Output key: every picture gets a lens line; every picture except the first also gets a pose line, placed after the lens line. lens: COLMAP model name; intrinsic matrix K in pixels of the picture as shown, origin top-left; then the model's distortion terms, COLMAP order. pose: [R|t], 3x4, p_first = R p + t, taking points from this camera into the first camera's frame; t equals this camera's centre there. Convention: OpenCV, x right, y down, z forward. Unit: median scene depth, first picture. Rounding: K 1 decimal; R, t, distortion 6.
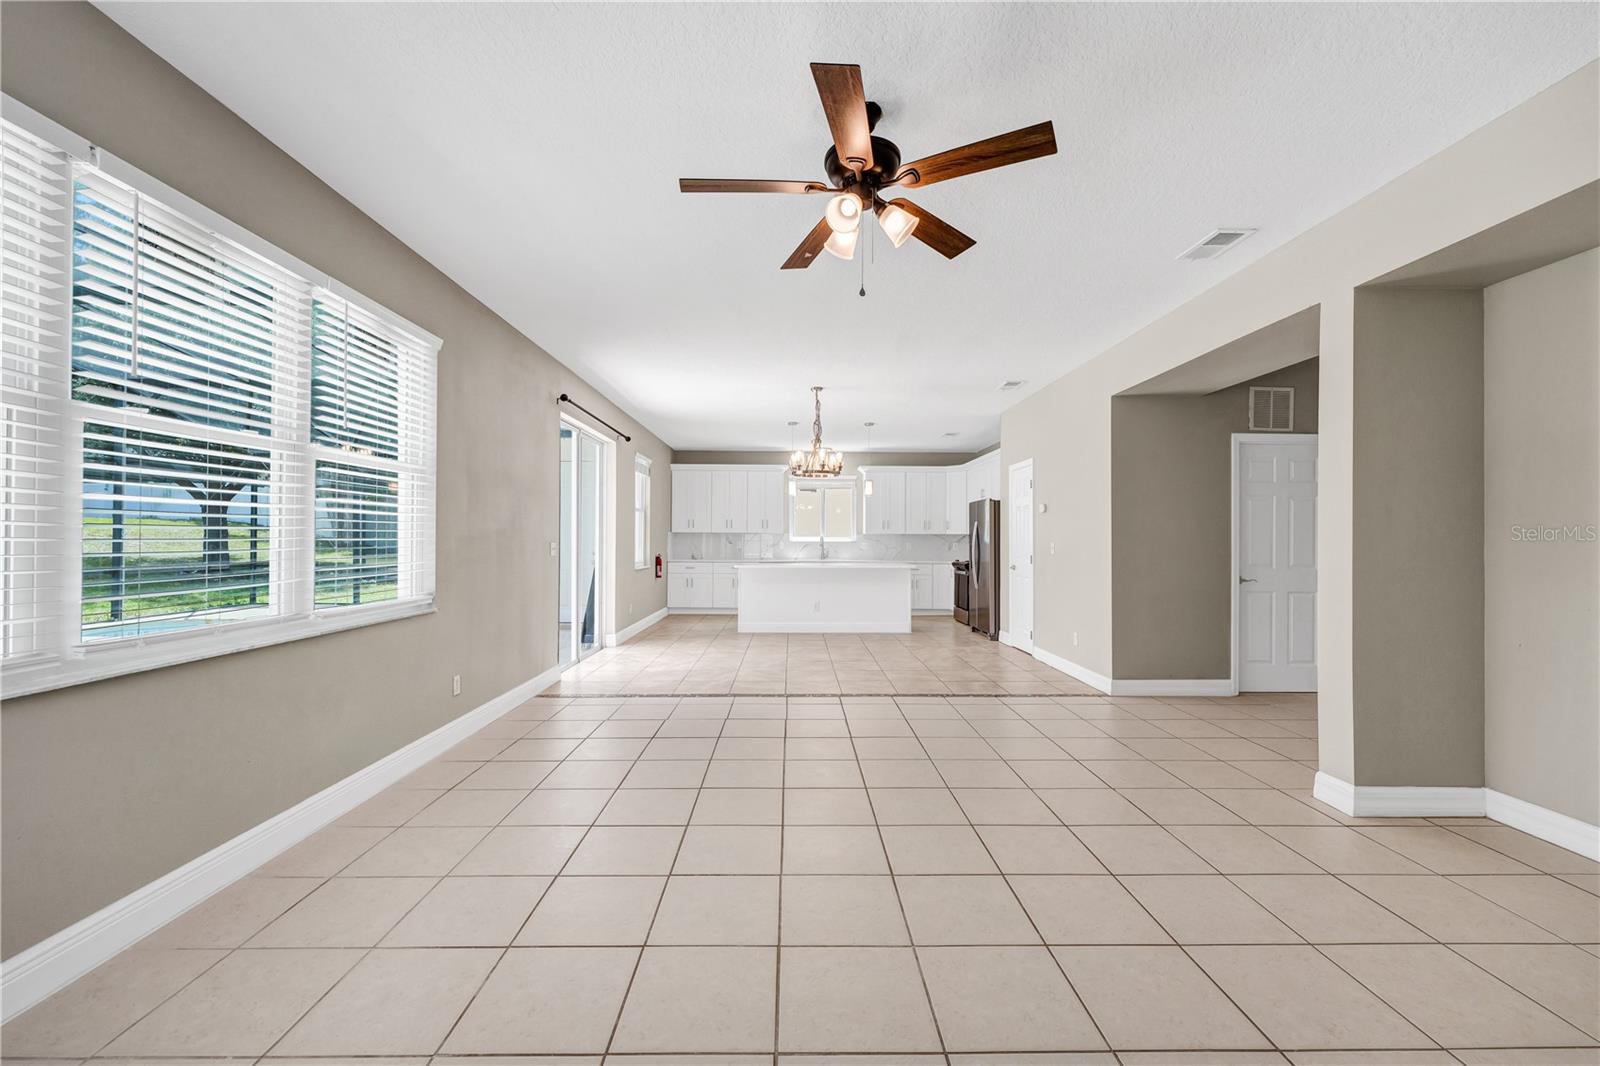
lens RADIAL K [[649.2, 0, 798.3], [0, 649.2, 536.2], [0, 0, 1]] dist [0.000208, -0.000060]
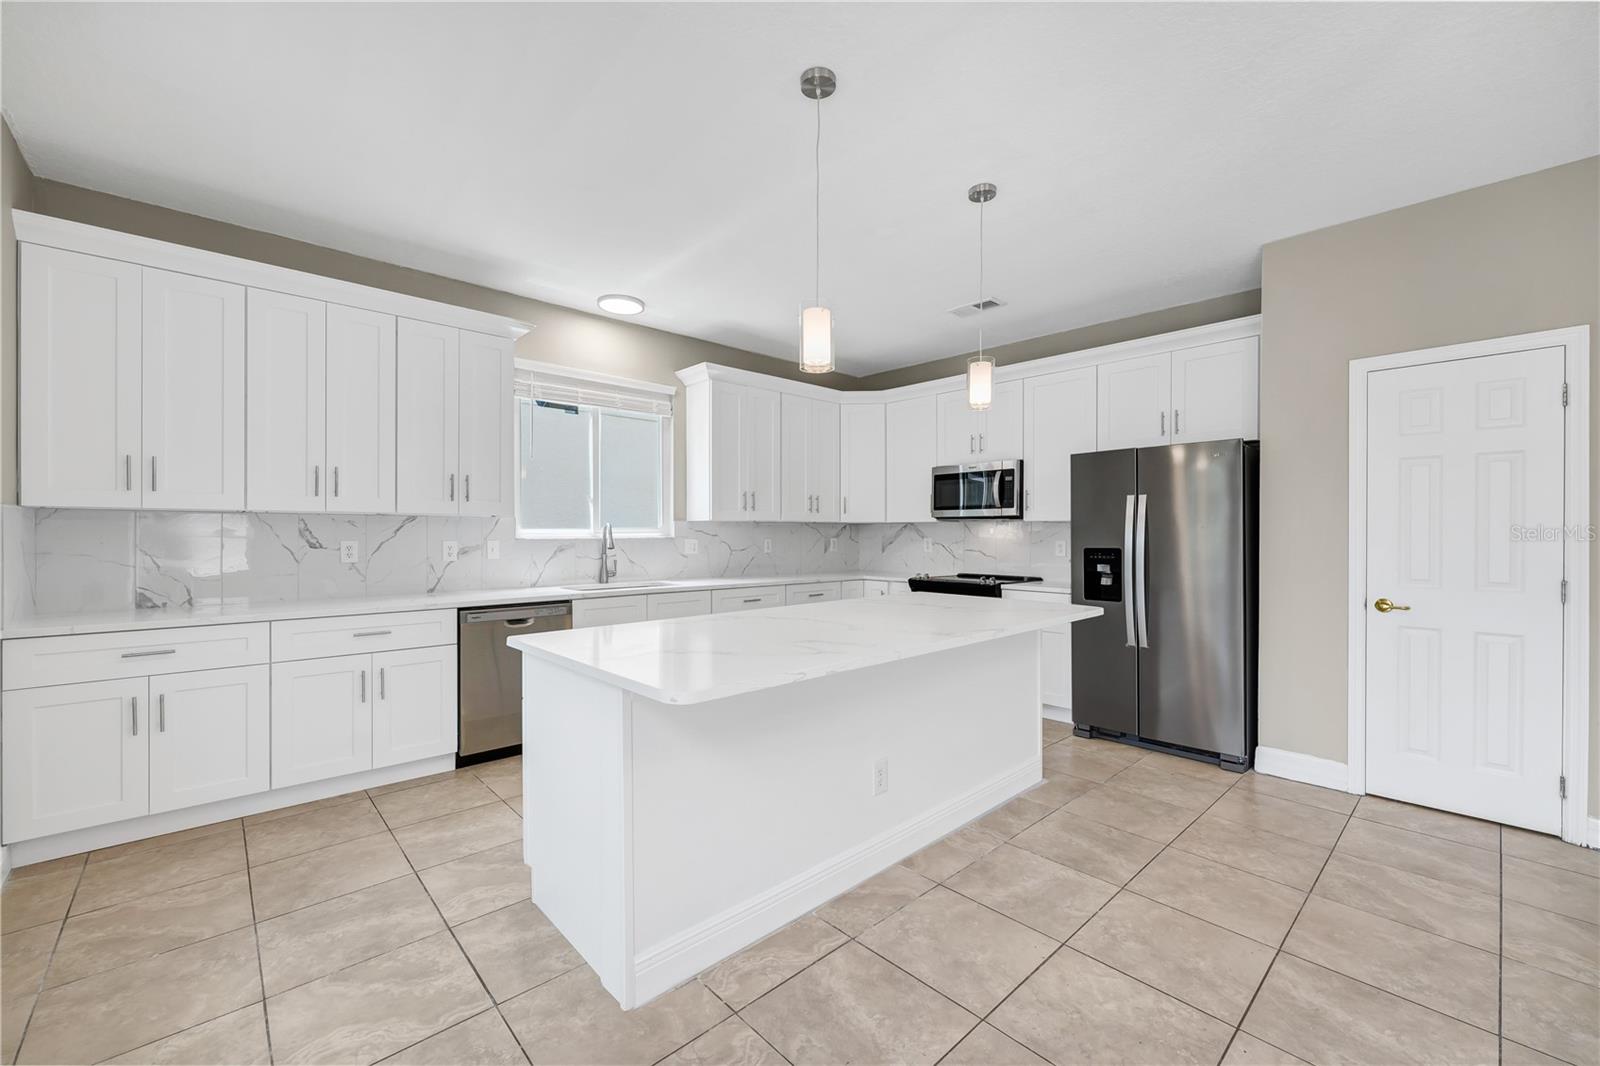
lens RADIAL K [[649.2, 0, 803.8], [0, 649.2, 532.3], [0, 0, 1]] dist [0.000208, -0.000060]
pose [[0.738950, -0.002683, 0.673755, -0.144451], [-0.003297, 0.999966, 0.007598, 0.000808], [-0.673752, -0.007836, 0.738916, 0.635378]]
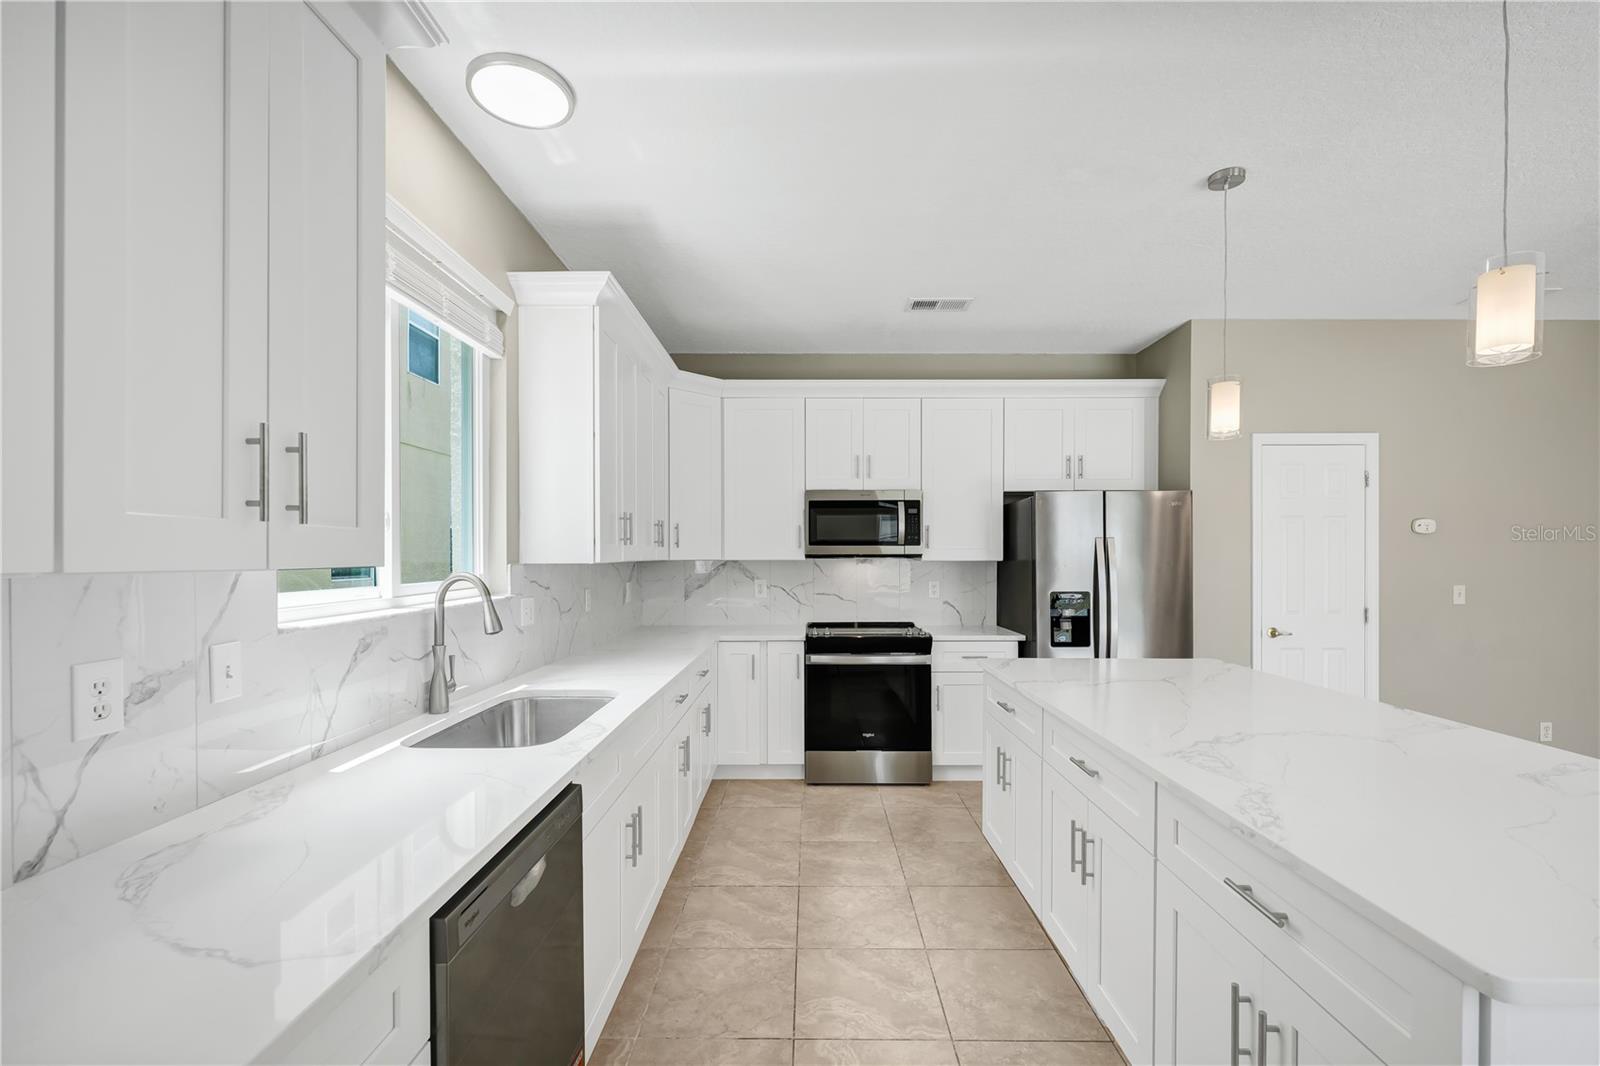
lens RADIAL K [[694.3, 0, 805.1], [0, 694.3, 540.7], [0, 0, 1]] dist [0.002415, 0.000236]
pose [[0.023618, 0.015971, 0.999593, -0.151307], [-0.006595, 0.999853, -0.015819, -0.008566], [-0.999699, -0.006219, 0.023719, 0.918267]]
